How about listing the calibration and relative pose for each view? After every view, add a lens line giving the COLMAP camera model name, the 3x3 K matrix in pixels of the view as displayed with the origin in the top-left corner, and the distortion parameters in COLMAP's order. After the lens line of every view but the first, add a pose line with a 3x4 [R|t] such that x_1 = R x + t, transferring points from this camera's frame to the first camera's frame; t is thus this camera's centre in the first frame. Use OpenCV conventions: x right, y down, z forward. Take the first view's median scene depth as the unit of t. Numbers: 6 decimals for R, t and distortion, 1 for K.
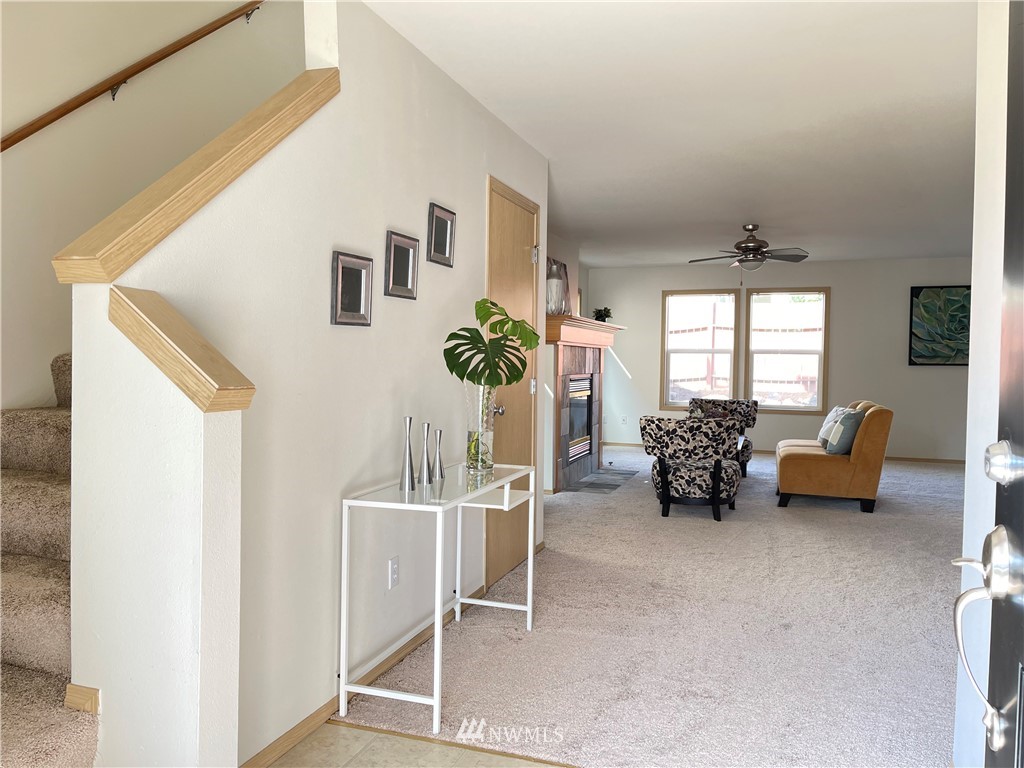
lens RADIAL K [[769.0, 0, 512.0], [0, 769.0, 384.0], [0, 0, 1]] dist [0.090063, -0.122965]
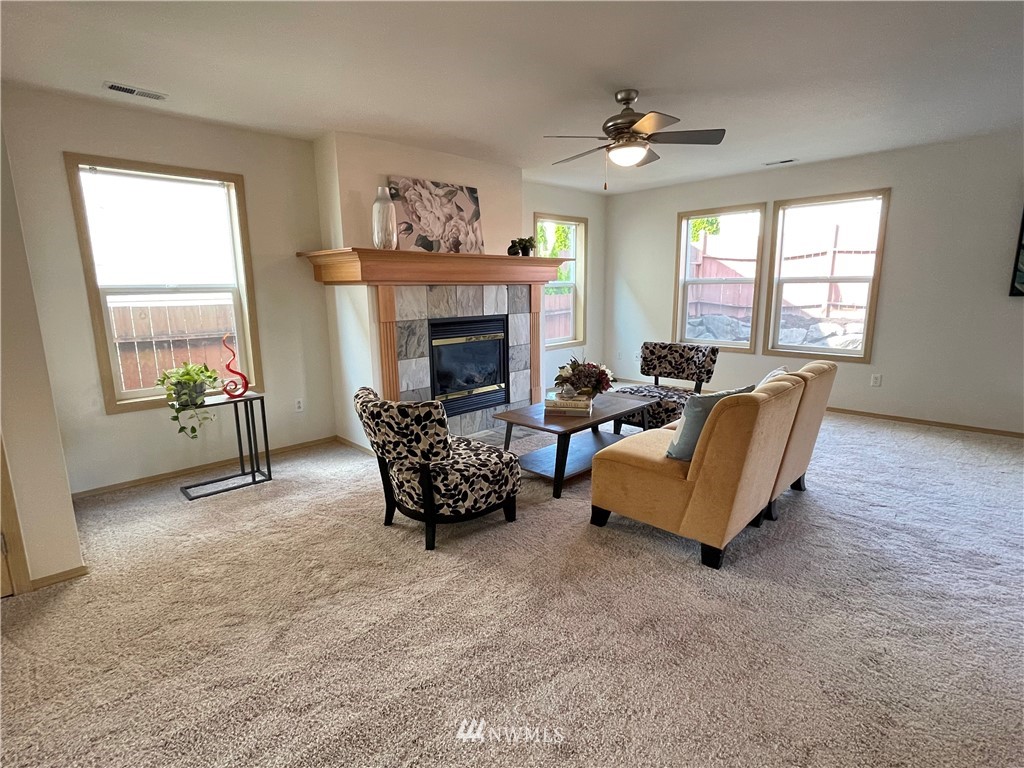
lens RADIAL K [[504.4, 0, 512.0], [0, 504.4, 384.0], [0, 0, 1]] dist [0.001994, 0.000147]
pose [[0.892386, 0.062054, -0.446986, 0.427594], [0.009361, 0.987742, 0.155815, -0.027743], [0.451175, -0.143232, 0.880866, 0.546804]]
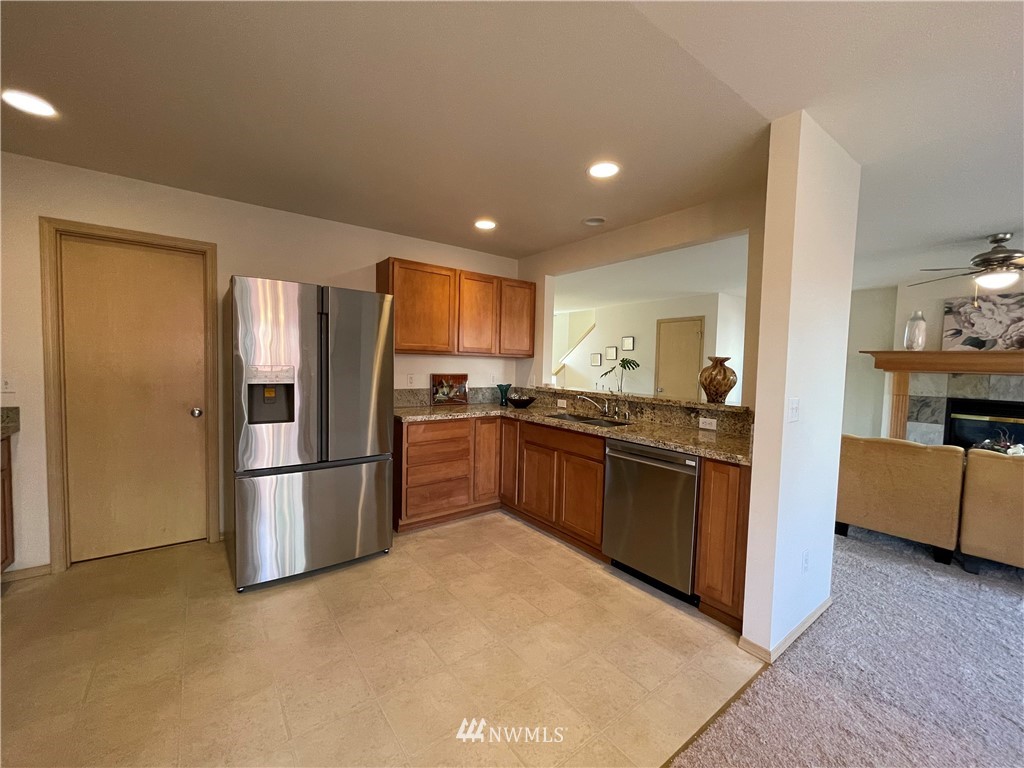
lens RADIAL K [[412.3, 0, 512.0], [0, 412.3, 384.0], [0, 0, 1]] dist [-0.000837, -0.000291]
pose [[-0.550847, 0.027007, -0.834169, 0.997978], [-0.049194, 0.996688, 0.064754, -0.041628], [0.833155, 0.076706, -0.547694, 0.803318]]
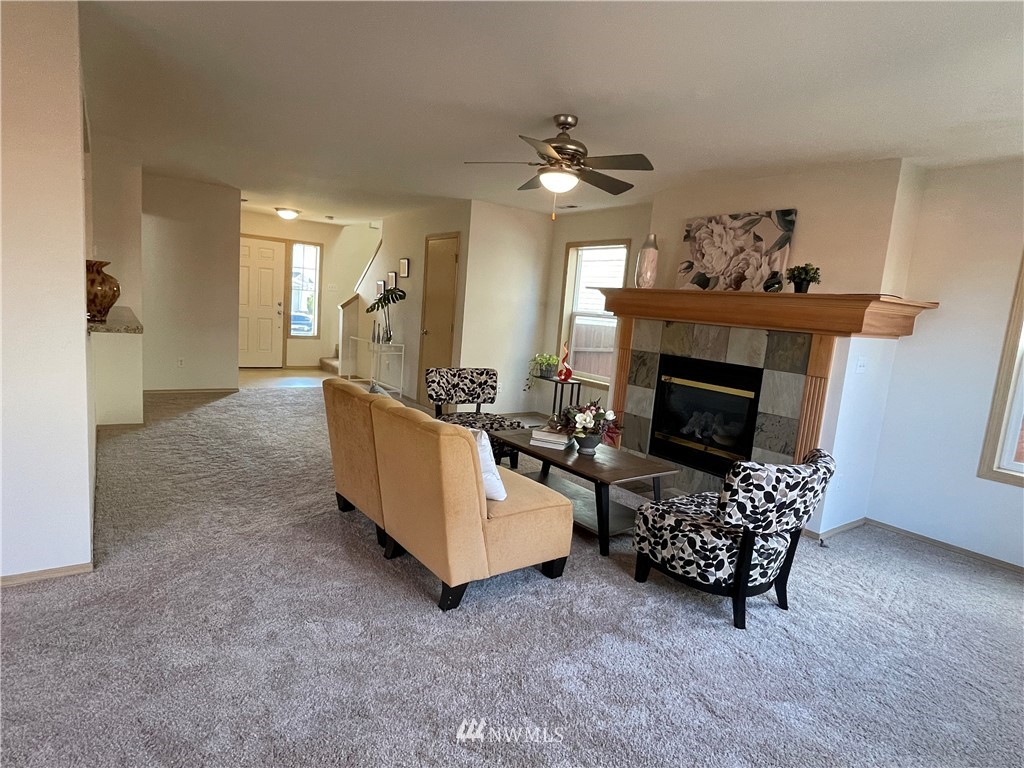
lens RADIAL K [[561.5, 0, 512.0], [0, 561.5, 384.0], [0, 0, 1]] dist [0.003695, -0.018302]
pose [[-0.569037, 0.063019, -0.819893, 0.717337], [-0.105866, 0.983147, 0.149043, -0.056424], [0.815468, 0.171610, -0.552776, 1.248065]]
